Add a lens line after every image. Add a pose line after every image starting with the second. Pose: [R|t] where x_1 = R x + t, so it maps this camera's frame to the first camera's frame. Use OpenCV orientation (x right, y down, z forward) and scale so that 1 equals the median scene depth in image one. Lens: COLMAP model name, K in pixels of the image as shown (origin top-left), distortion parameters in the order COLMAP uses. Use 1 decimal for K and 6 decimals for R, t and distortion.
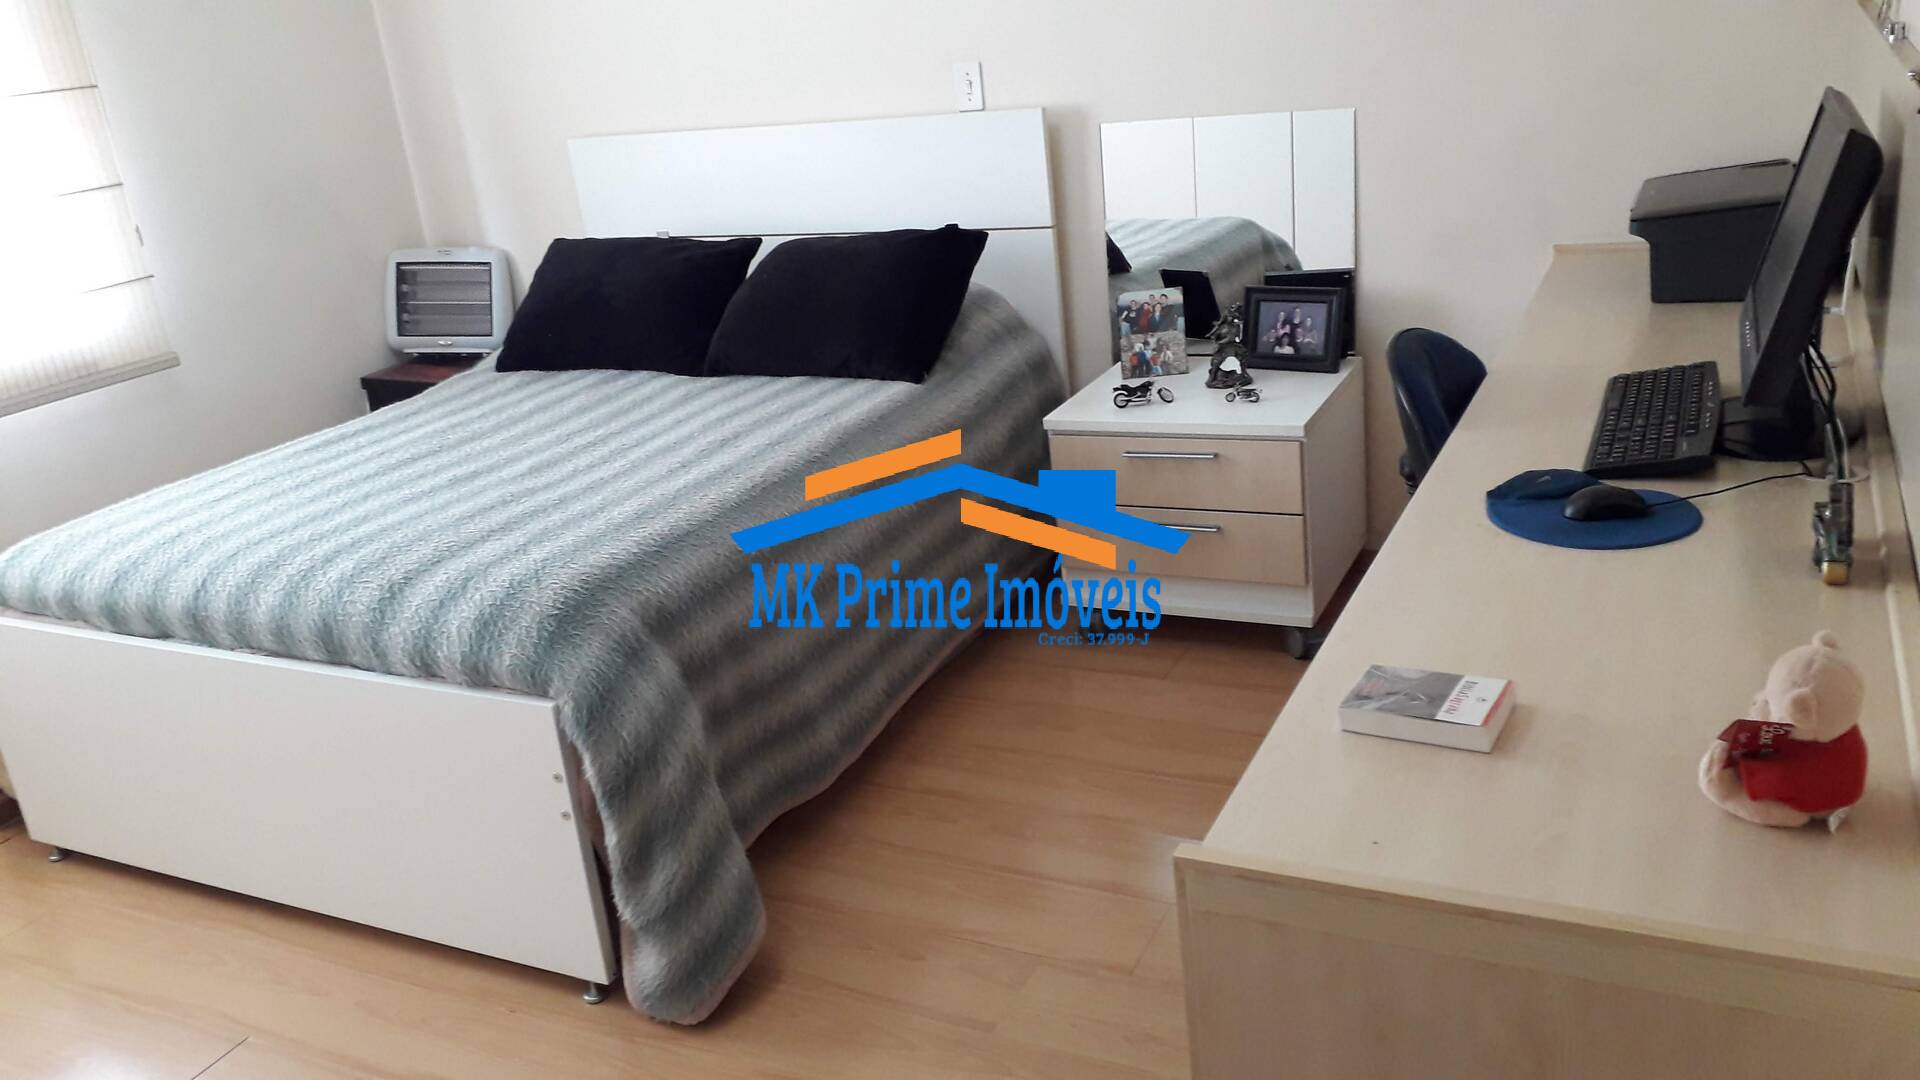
lens RADIAL K [[1510.3, 0, 974.0], [0, 1510.3, 531.7], [0, 0, 1]] dist [0.106299, -0.183481]
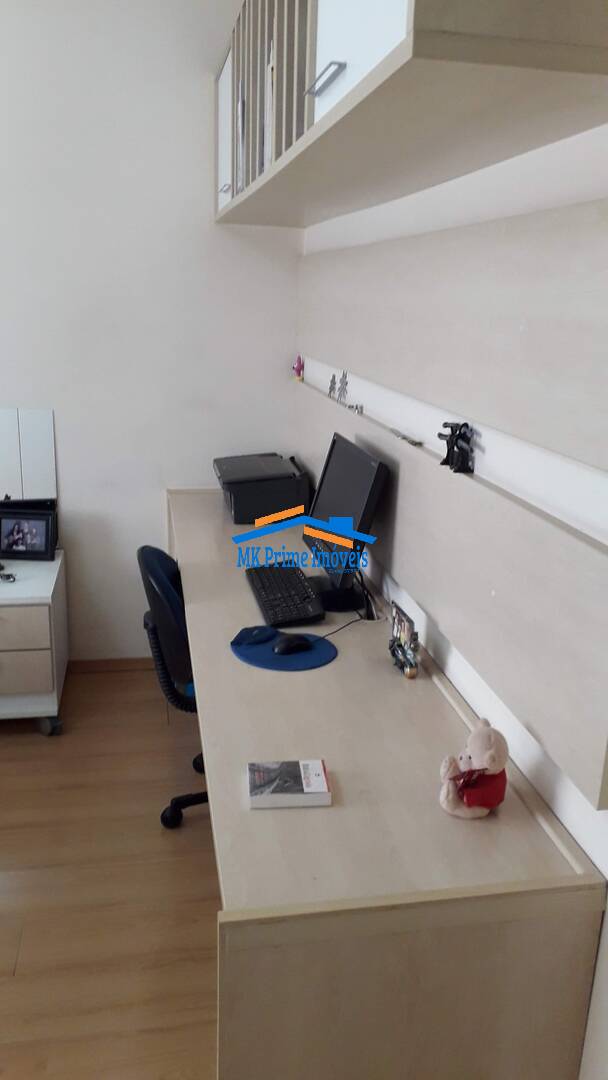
lens RADIAL K [[849.6, 0, 304.0], [0, 849.6, 540.0], [0, 0, 1]] dist [0.106299, -0.183481]
pose [[0.791769, -0.035871, 0.609766, -0.212171], [0.089222, 0.994359, -0.057357, -0.080647], [-0.604269, 0.099818, 0.790503, 0.116986]]
